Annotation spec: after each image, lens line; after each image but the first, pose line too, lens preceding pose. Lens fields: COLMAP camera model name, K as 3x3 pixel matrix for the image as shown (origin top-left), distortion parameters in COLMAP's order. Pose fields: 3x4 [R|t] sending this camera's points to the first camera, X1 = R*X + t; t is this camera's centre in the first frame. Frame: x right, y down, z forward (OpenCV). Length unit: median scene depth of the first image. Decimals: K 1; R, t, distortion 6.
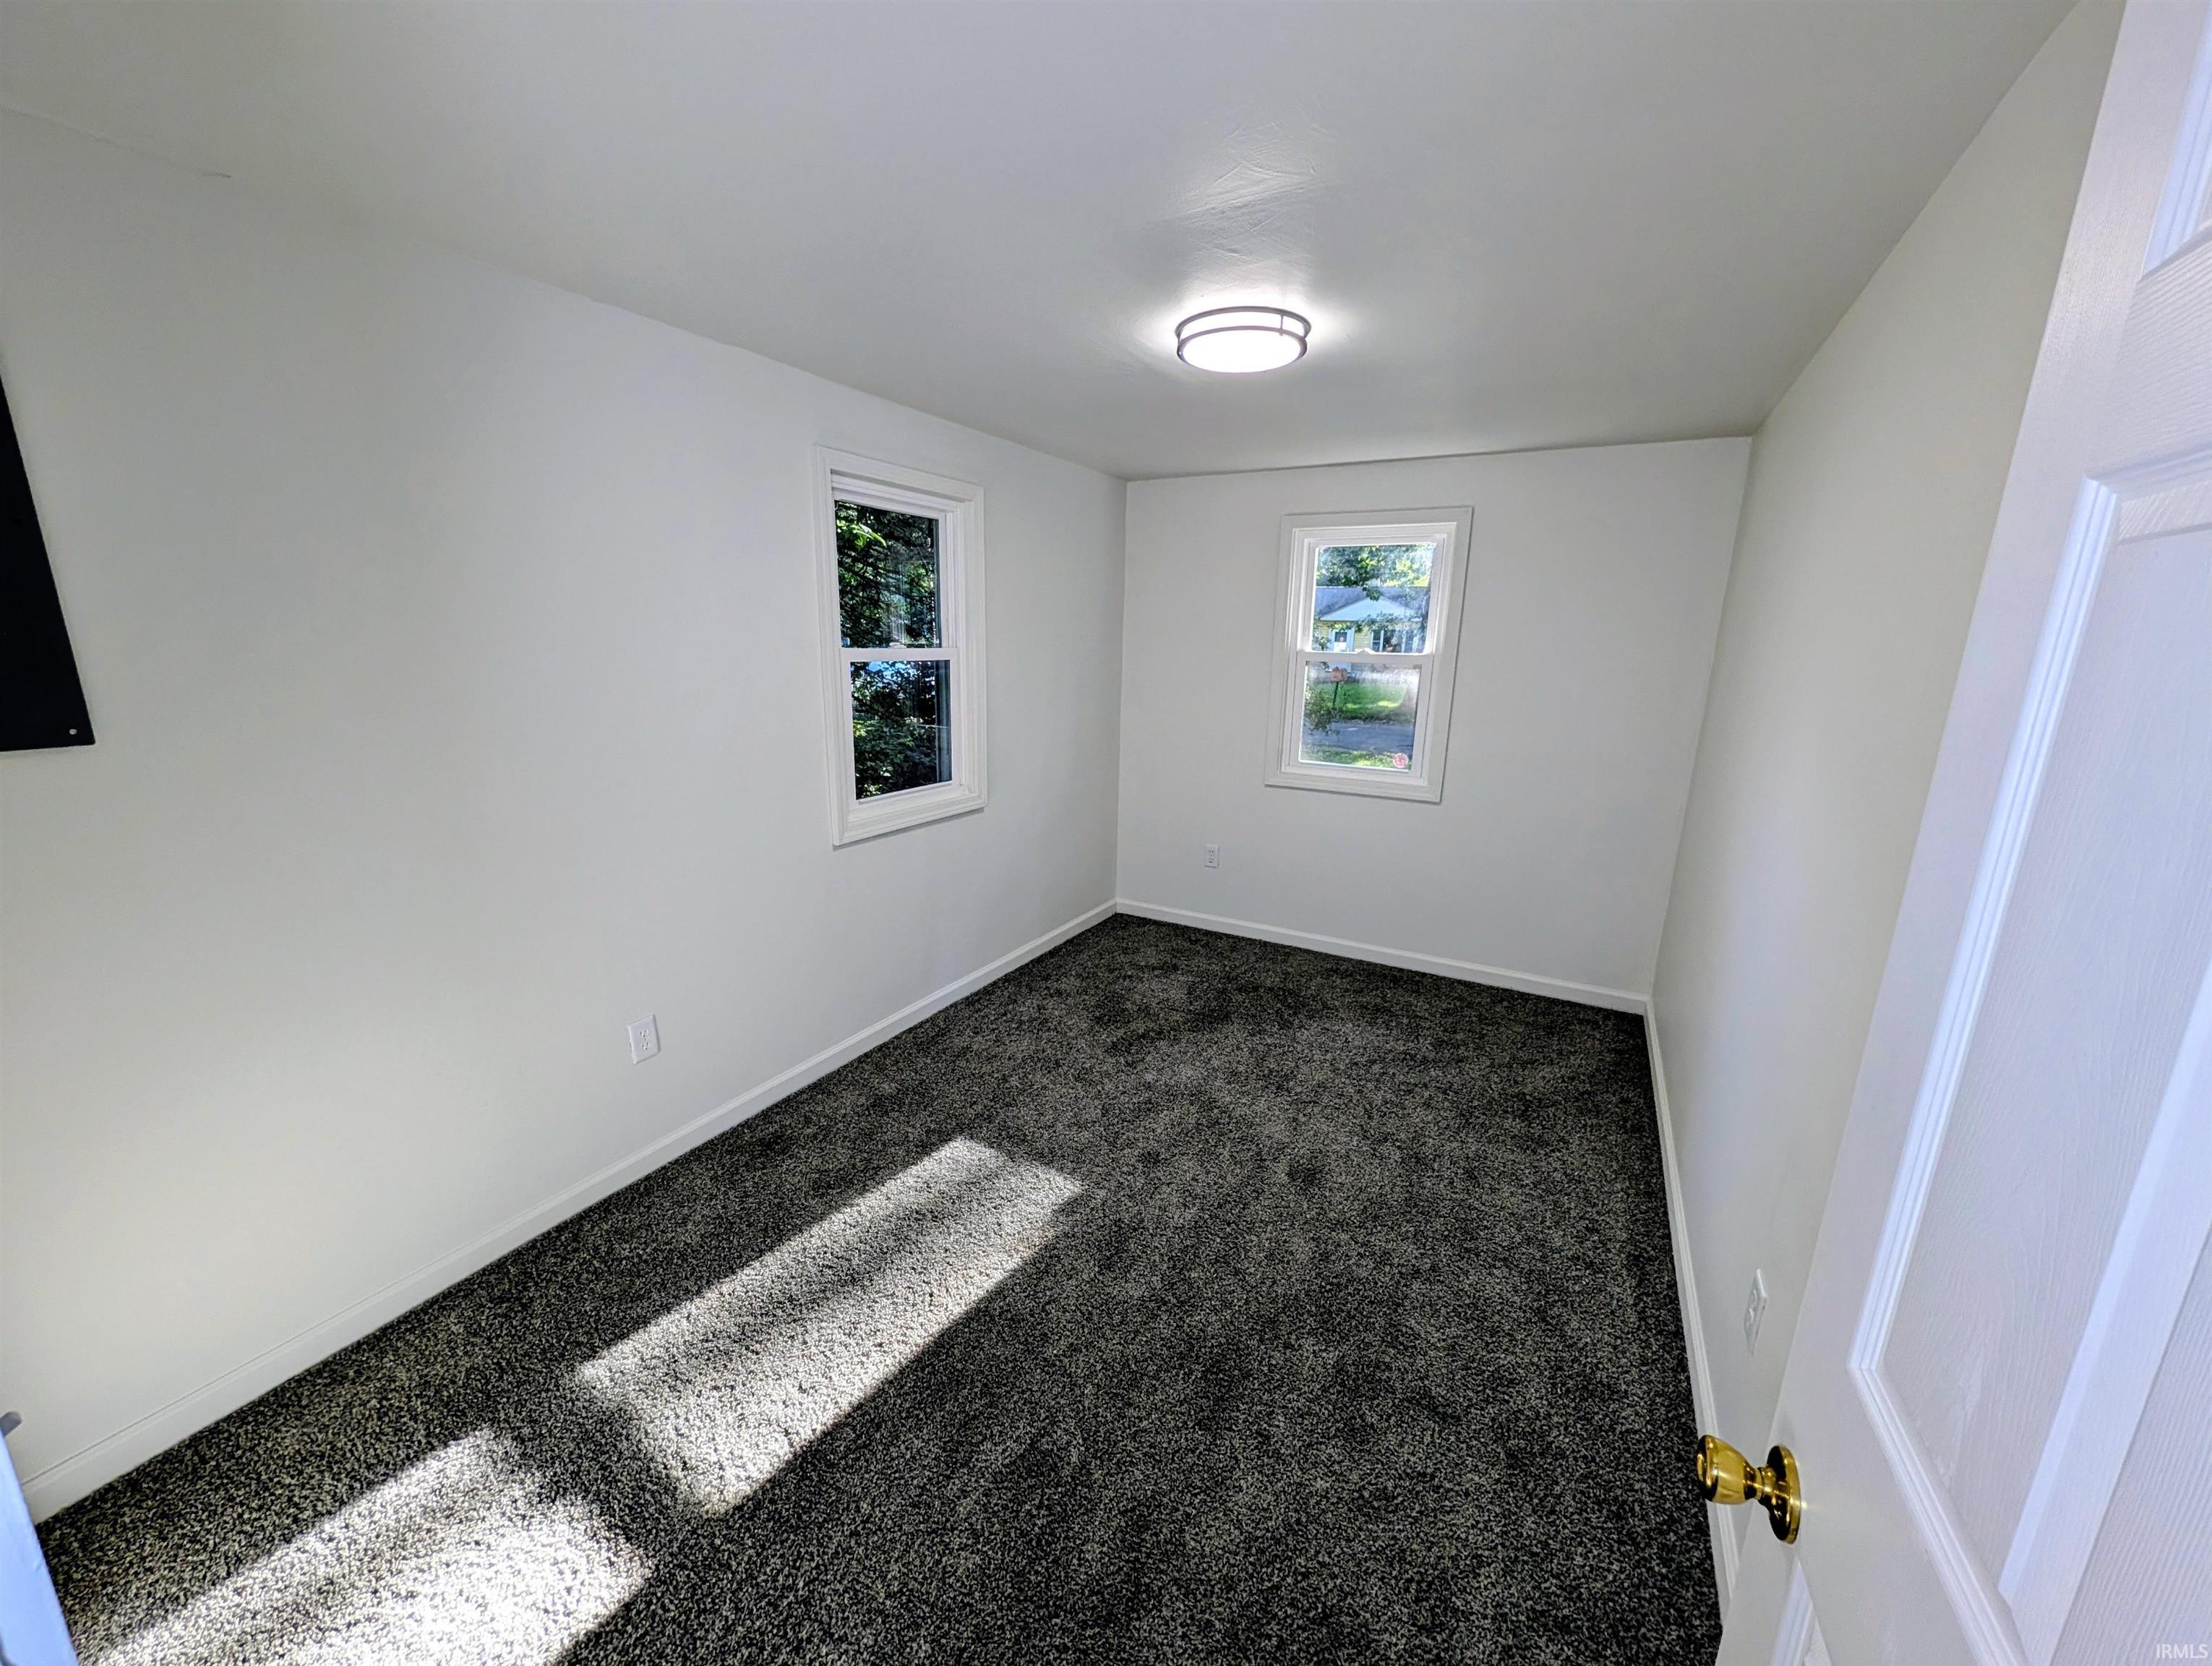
lens RADIAL K [[852.0, 0, 1100.7], [0, 852.0, 834.4], [0, 0, 1]] dist [-0.000182, -0.000053]
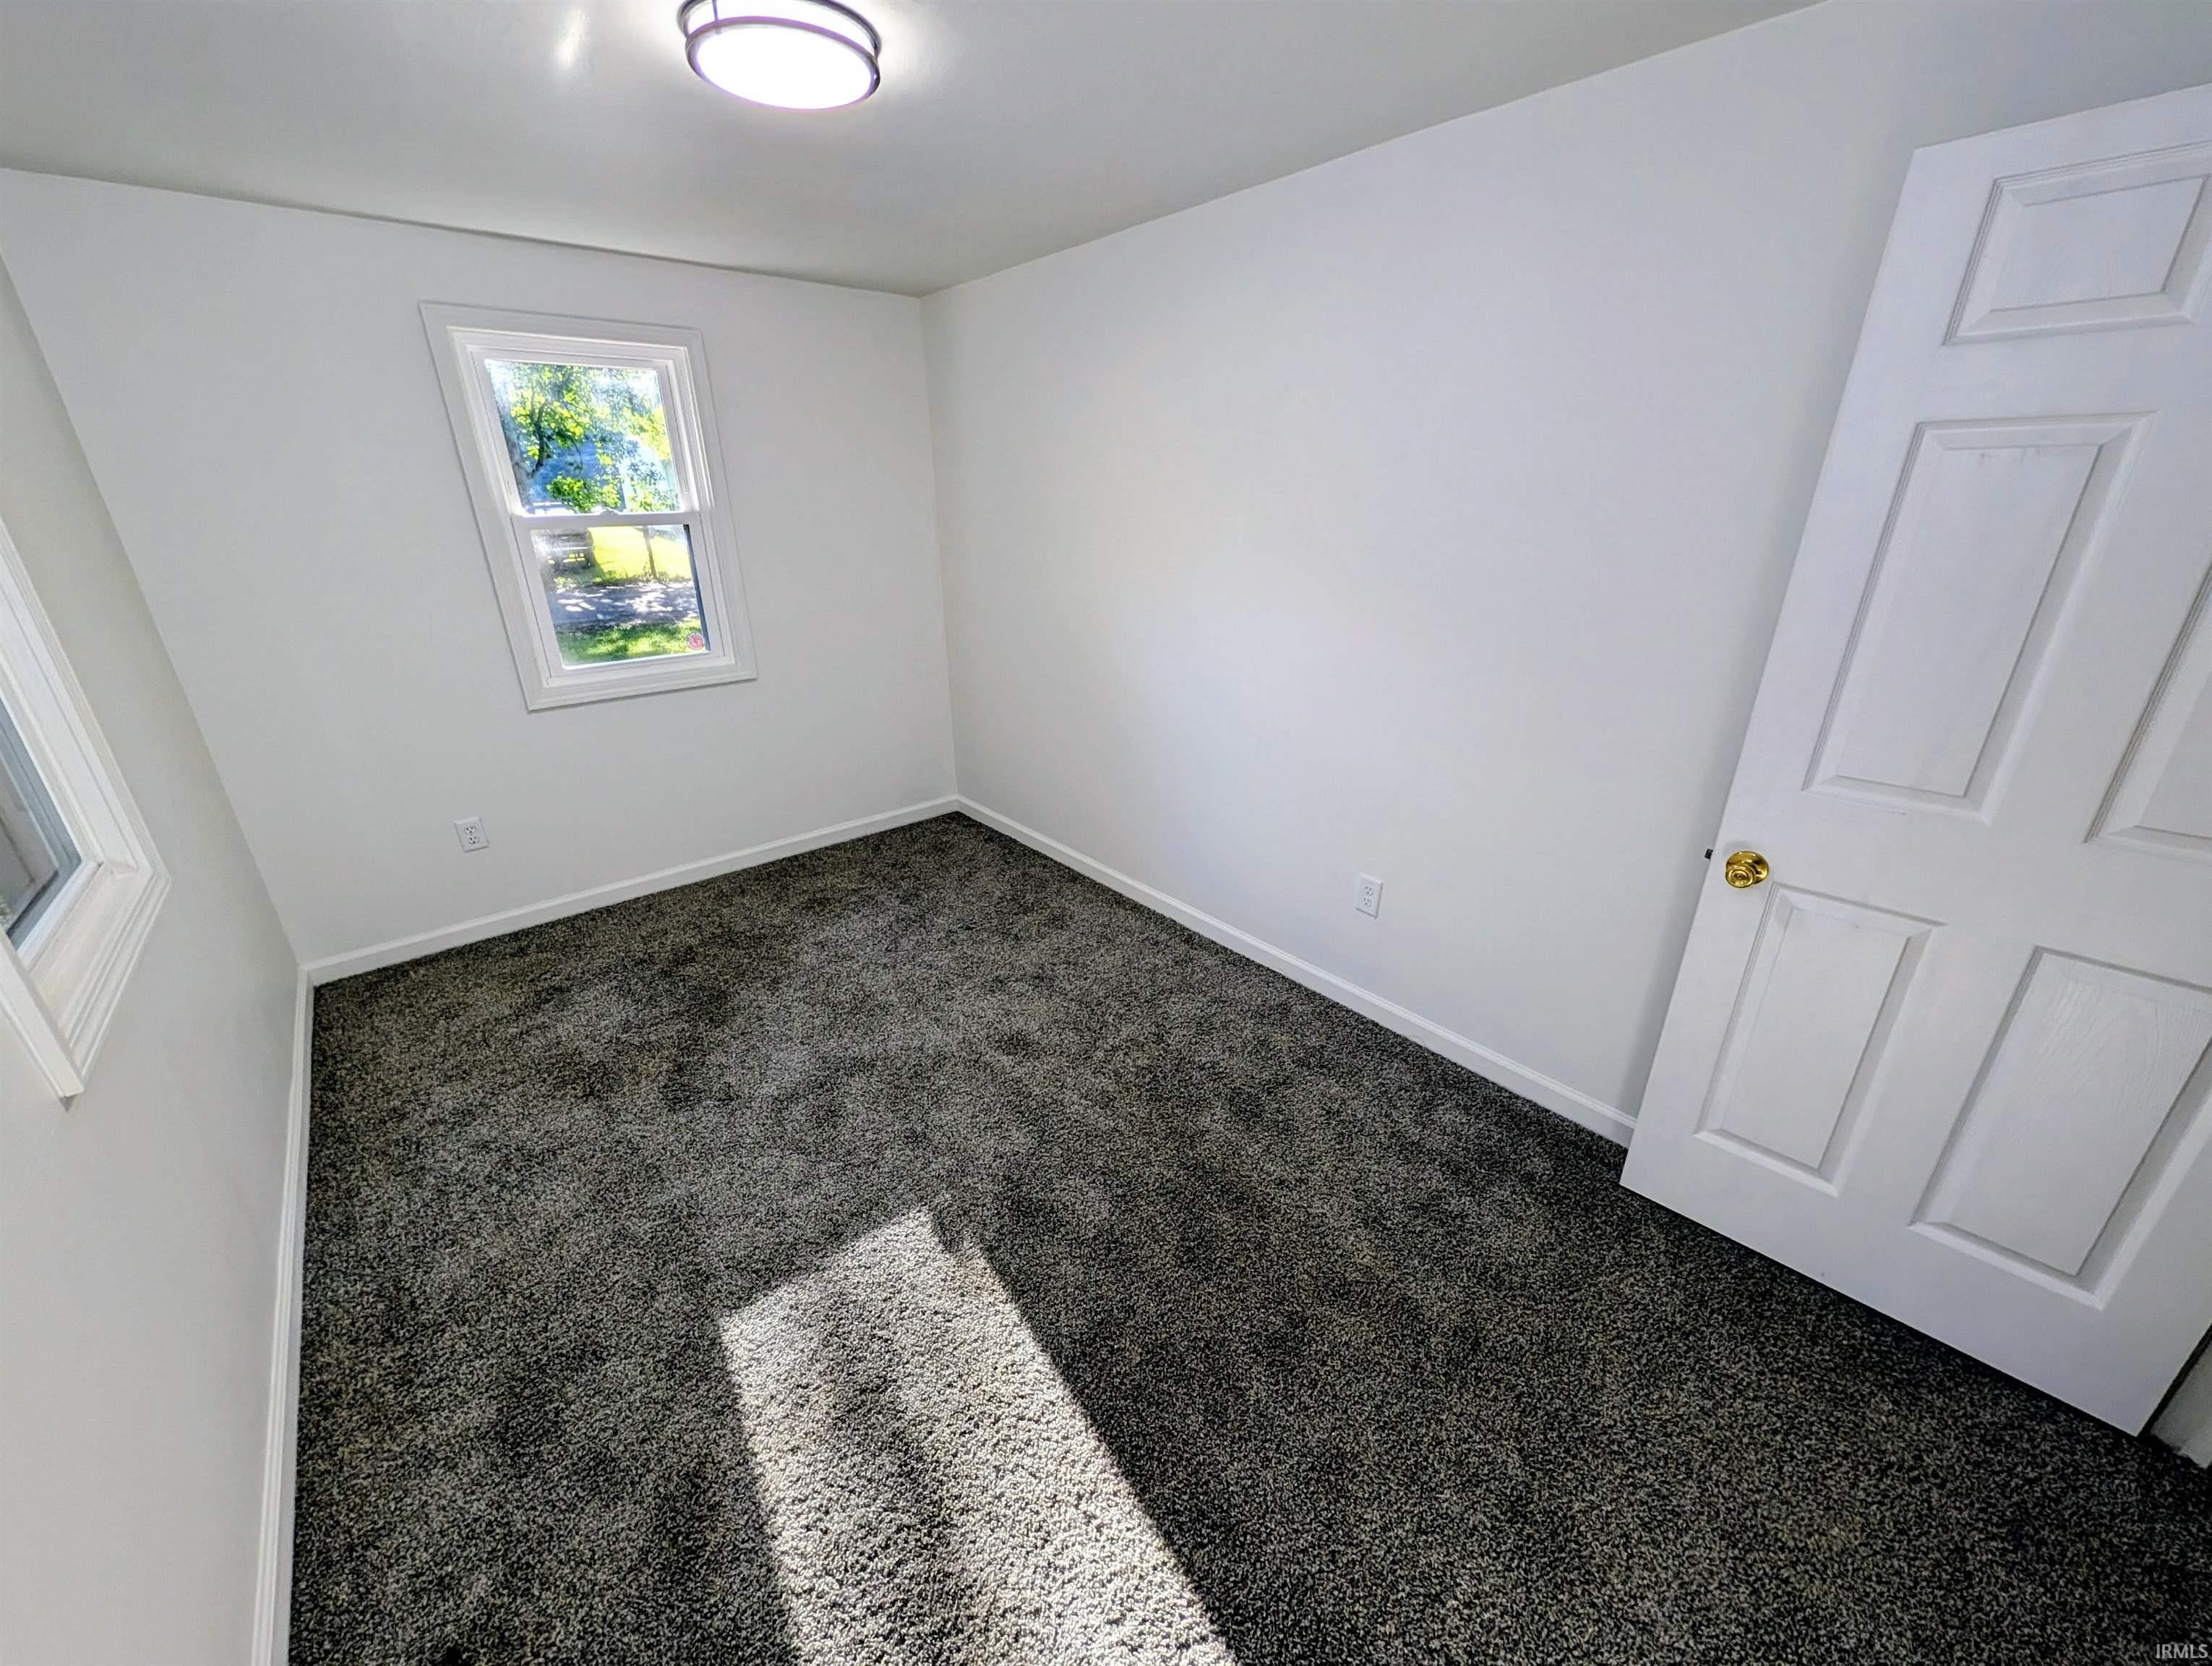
lens RADIAL K [[827.9, 0, 1103.1], [0, 827.9, 860.7], [0, 0, 1]] dist [0.000677, 0.000064]
pose [[0.350421, -0.406810, 0.843629, -0.387675], [0.229290, 0.910596, 0.343861, -0.100407], [-0.908092, 0.072940, 0.412370, 0.382565]]
